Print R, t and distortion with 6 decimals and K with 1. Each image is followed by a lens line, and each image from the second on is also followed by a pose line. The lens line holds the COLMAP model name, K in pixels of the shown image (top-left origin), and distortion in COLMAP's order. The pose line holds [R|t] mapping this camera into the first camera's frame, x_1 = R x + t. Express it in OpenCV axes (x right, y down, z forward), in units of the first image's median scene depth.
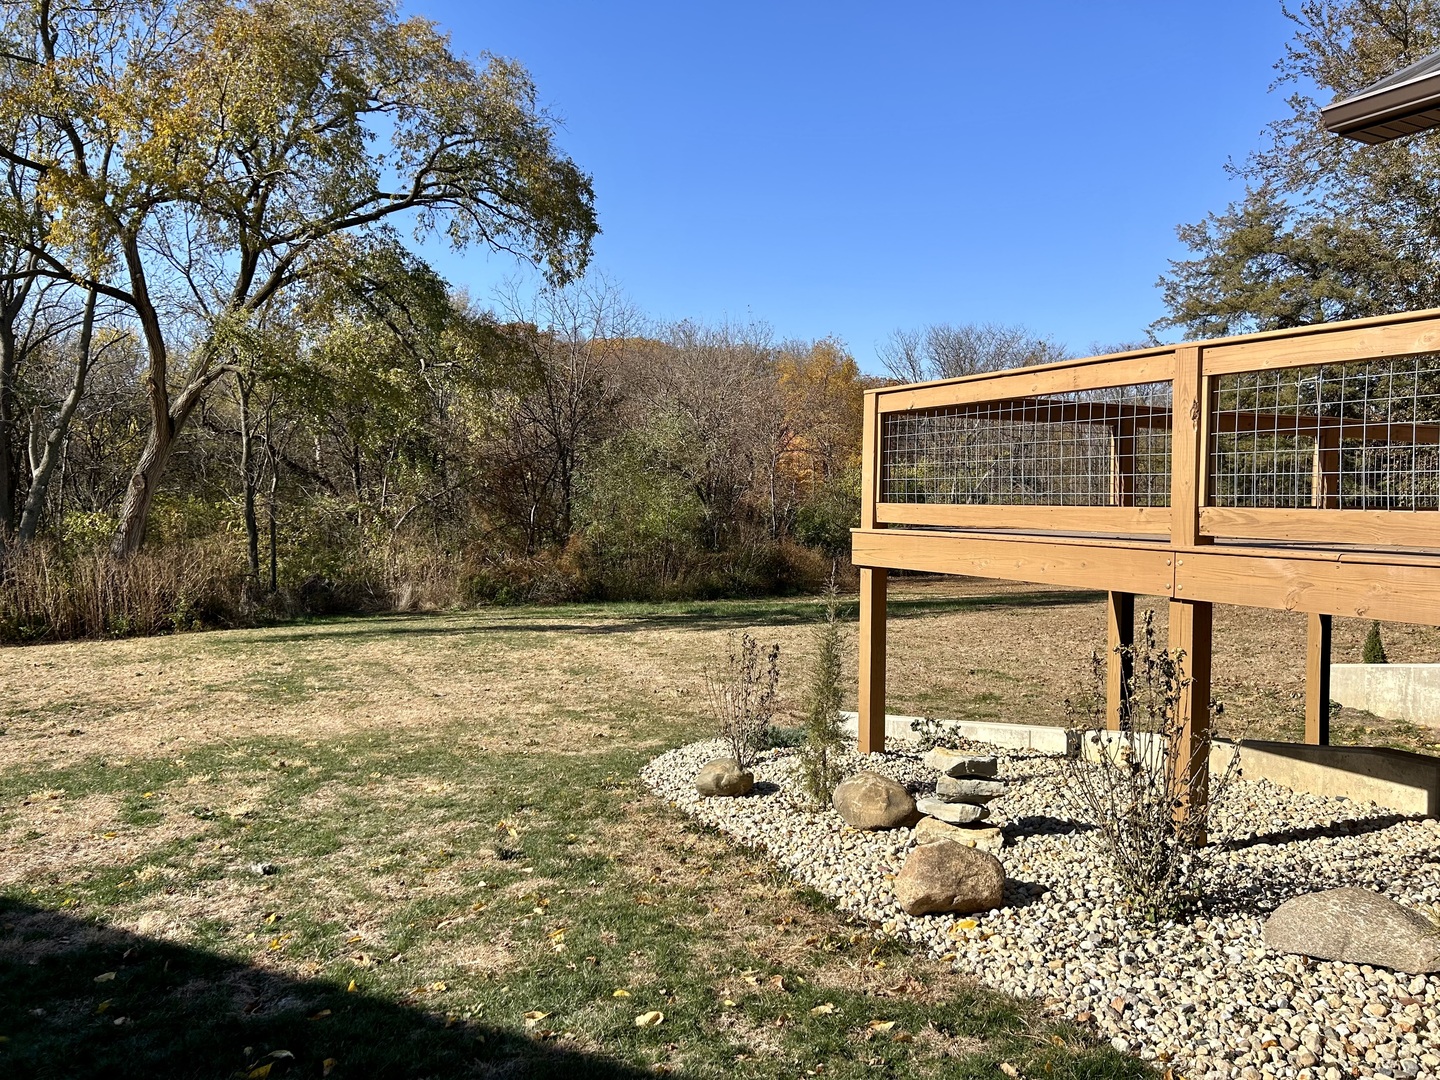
lens RADIAL K [[1078.5, 0, 720.0], [0, 1078.5, 540.0], [0, 0, 1]] dist [0.064165, -0.062806]
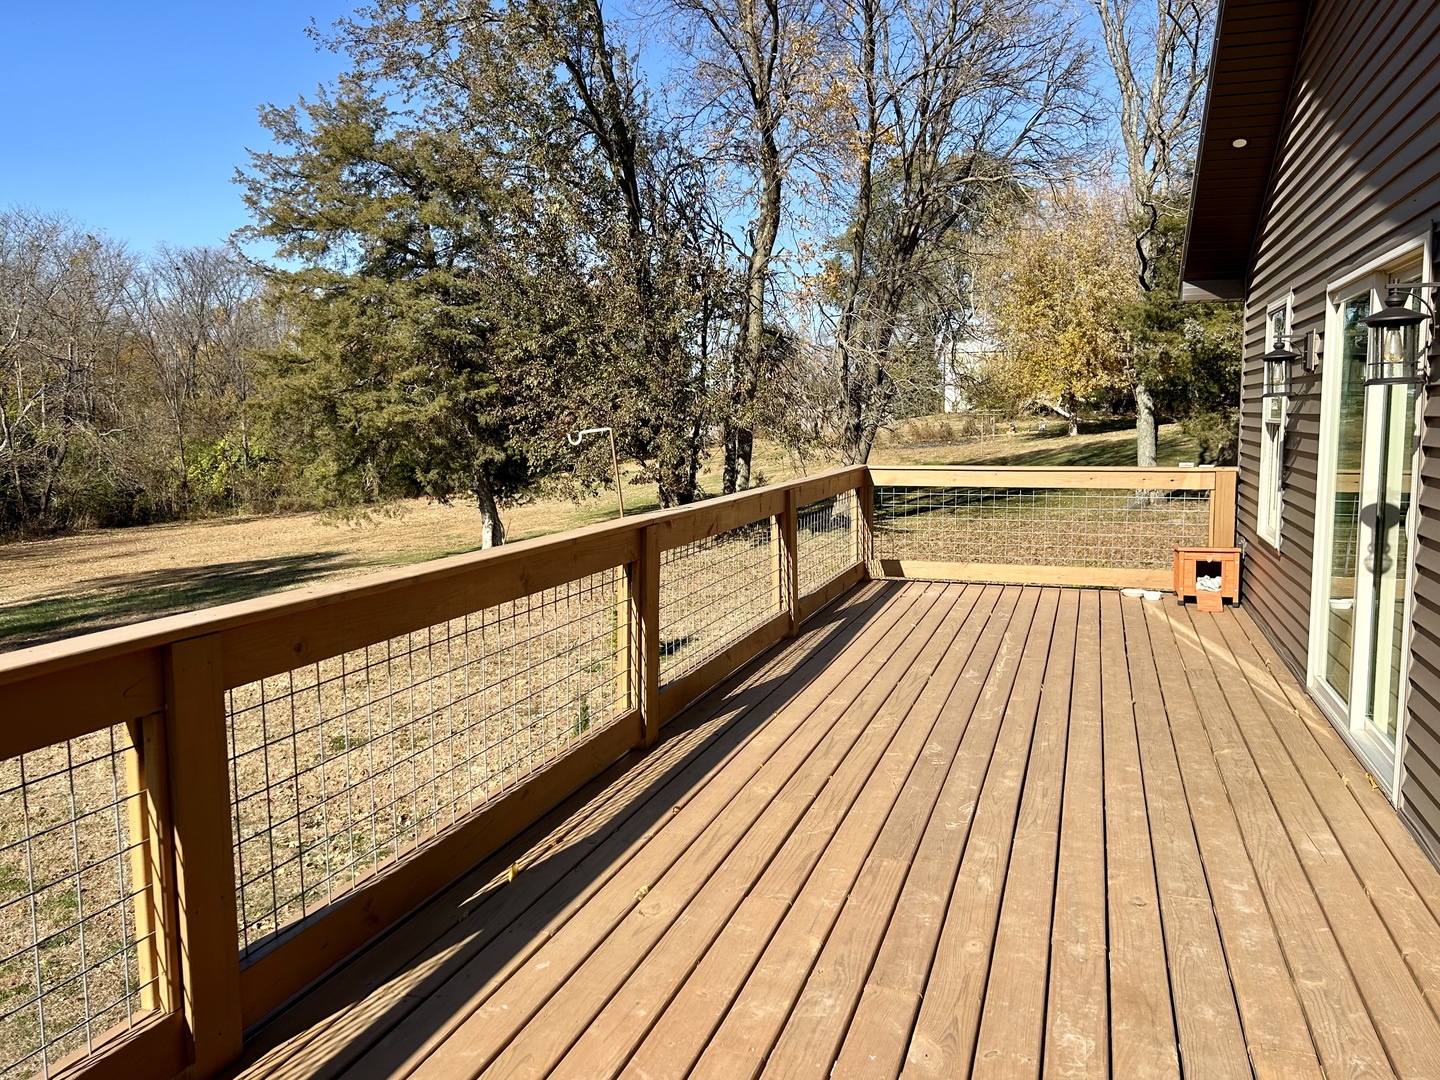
lens RADIAL K [[1078.5, 0, 720.0], [0, 1078.5, 540.0], [0, 0, 1]] dist [0.064165, -0.062806]
pose [[0.727356, -0.090638, 0.680249, 0.105184], [0.030196, 0.994507, 0.100223, -0.050687], [-0.685596, -0.052357, 0.726097, 0.200701]]
